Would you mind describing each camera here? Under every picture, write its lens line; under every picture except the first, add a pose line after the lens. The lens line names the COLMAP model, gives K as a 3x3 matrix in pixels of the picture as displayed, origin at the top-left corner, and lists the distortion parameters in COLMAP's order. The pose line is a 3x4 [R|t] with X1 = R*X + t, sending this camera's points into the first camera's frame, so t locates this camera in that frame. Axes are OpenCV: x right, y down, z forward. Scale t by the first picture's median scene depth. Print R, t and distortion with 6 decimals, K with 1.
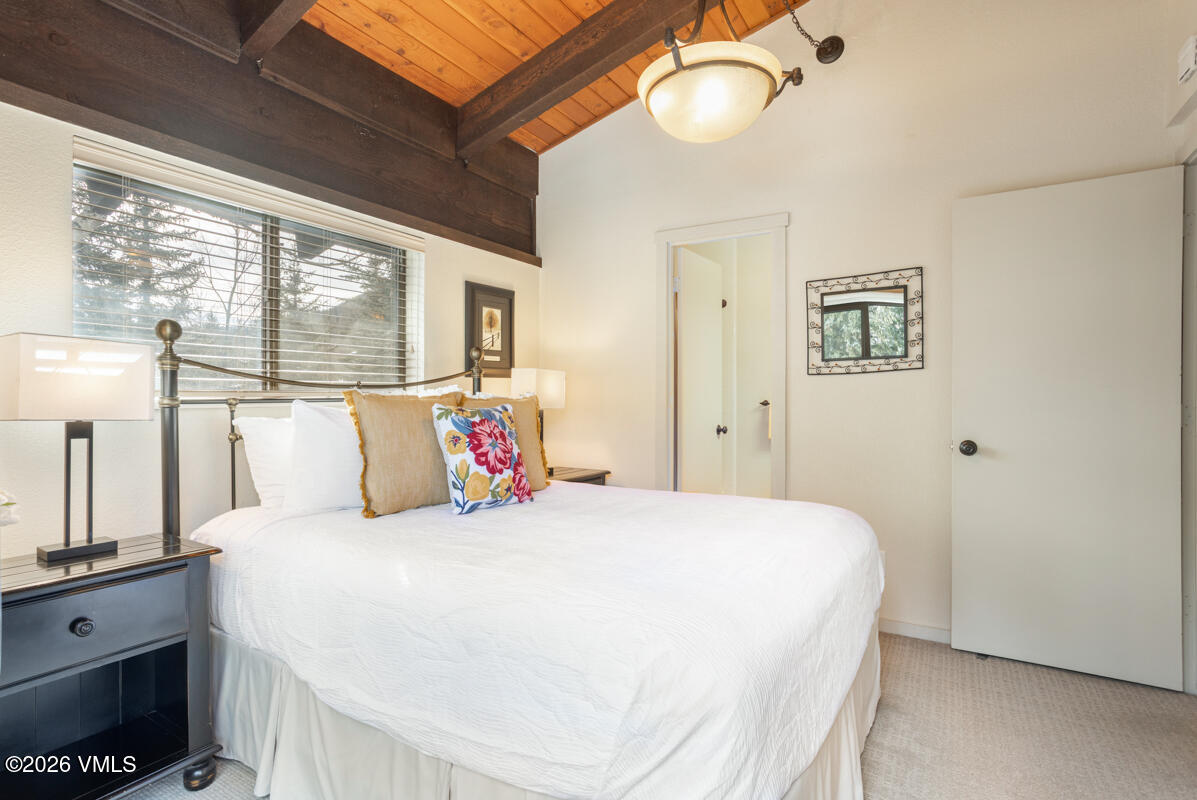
lens RADIAL K [[583.0, 0, 597.5], [0, 583.0, 393.5], [0, 0, 1]] dist [-0.029203, 0.028795]
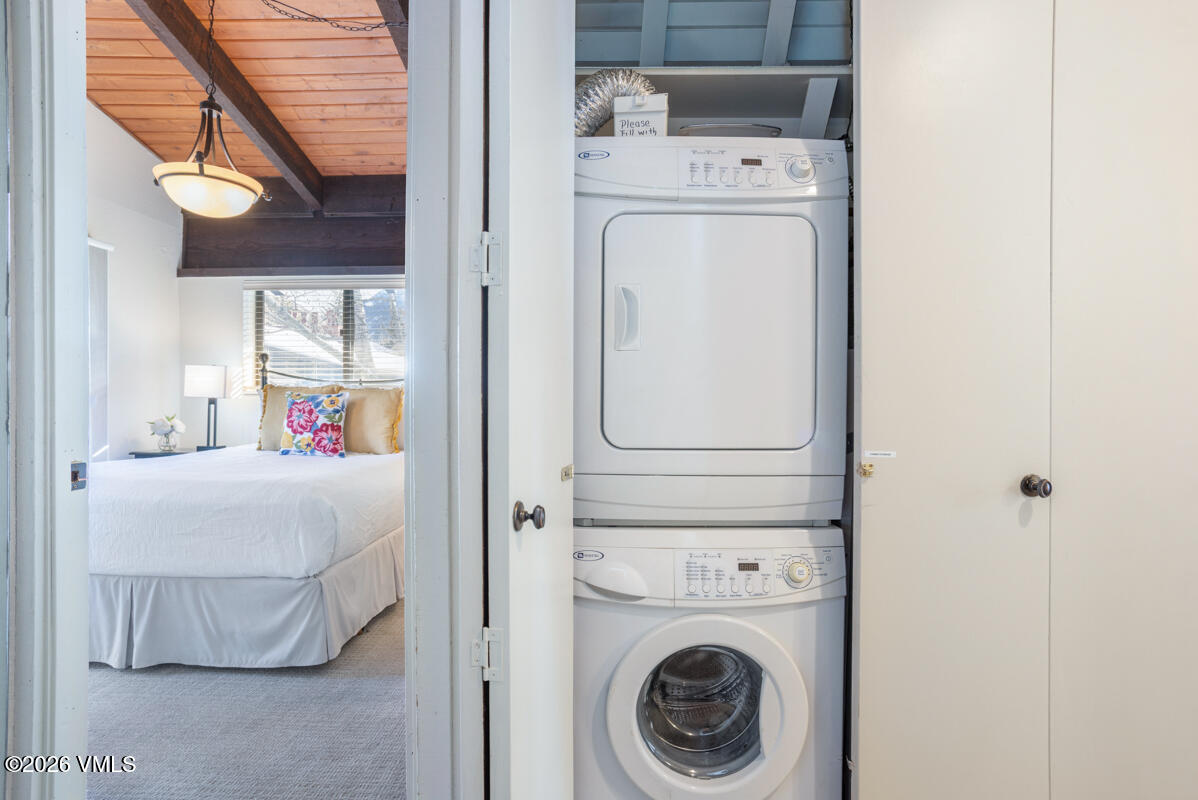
lens RADIAL K [[583.4, 0, 598.0], [0, 583.4, 393.5], [0, 0, 1]] dist [-0.029203, 0.028795]
pose [[0.514139, -0.001491, -0.857706, 1.649881], [0.003540, 0.999994, 0.000383, 0.026341], [0.857700, -0.003233, 0.514141, 0.883535]]
